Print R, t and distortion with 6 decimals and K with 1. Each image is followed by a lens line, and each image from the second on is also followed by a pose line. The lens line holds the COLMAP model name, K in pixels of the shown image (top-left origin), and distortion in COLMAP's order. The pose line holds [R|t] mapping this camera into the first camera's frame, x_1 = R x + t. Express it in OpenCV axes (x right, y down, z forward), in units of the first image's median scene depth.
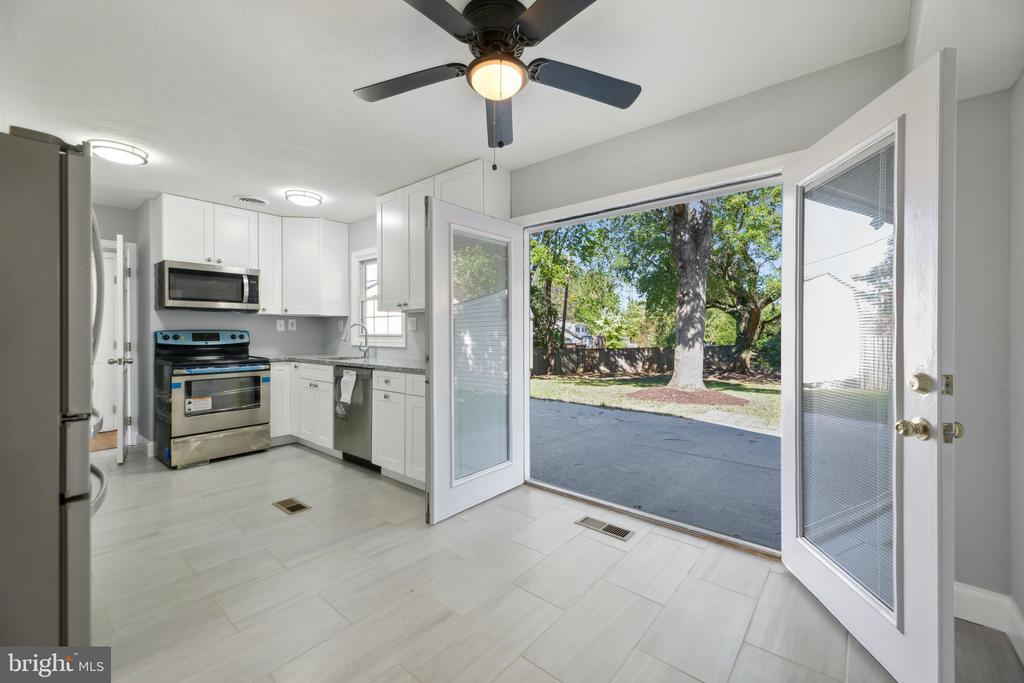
lens RADIAL K [[422.3, 0, 520.4], [0, 422.3, 335.7], [0, 0, 1]] dist [0.021347, -0.003653]
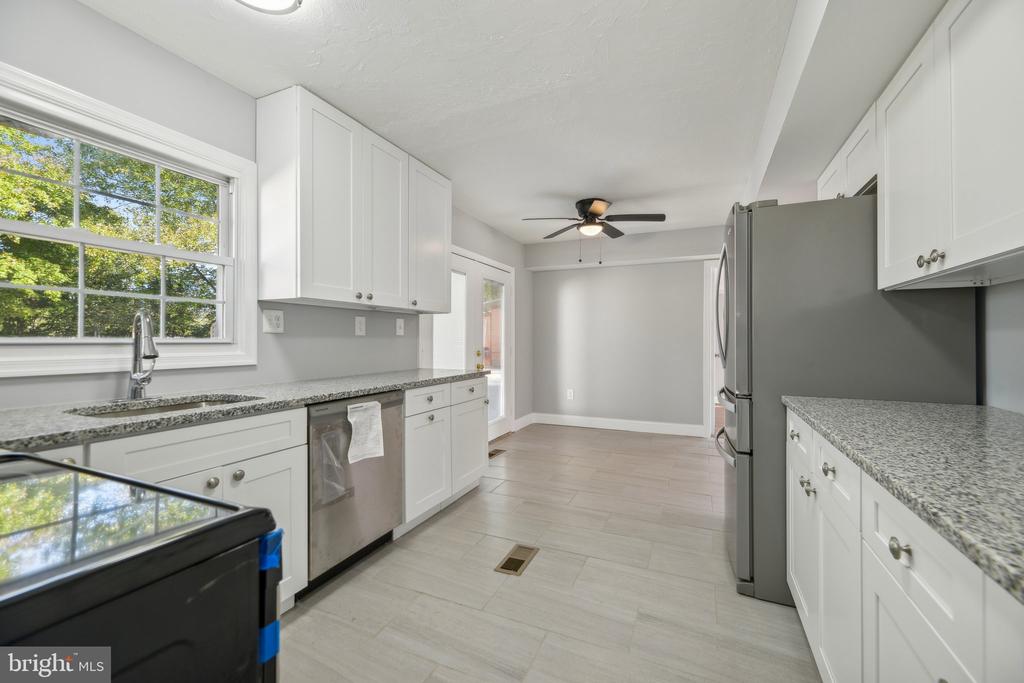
lens RADIAL K [[422.3, 0, 519.1], [0, 422.3, 341.9], [0, 0, 1]] dist [0.021347, -0.003653]
pose [[-0.280169, -0.004809, 0.959939, -1.079617], [0.005947, 0.999960, 0.006746, -0.003098], [-0.959932, 0.007599, -0.280129, 1.020027]]
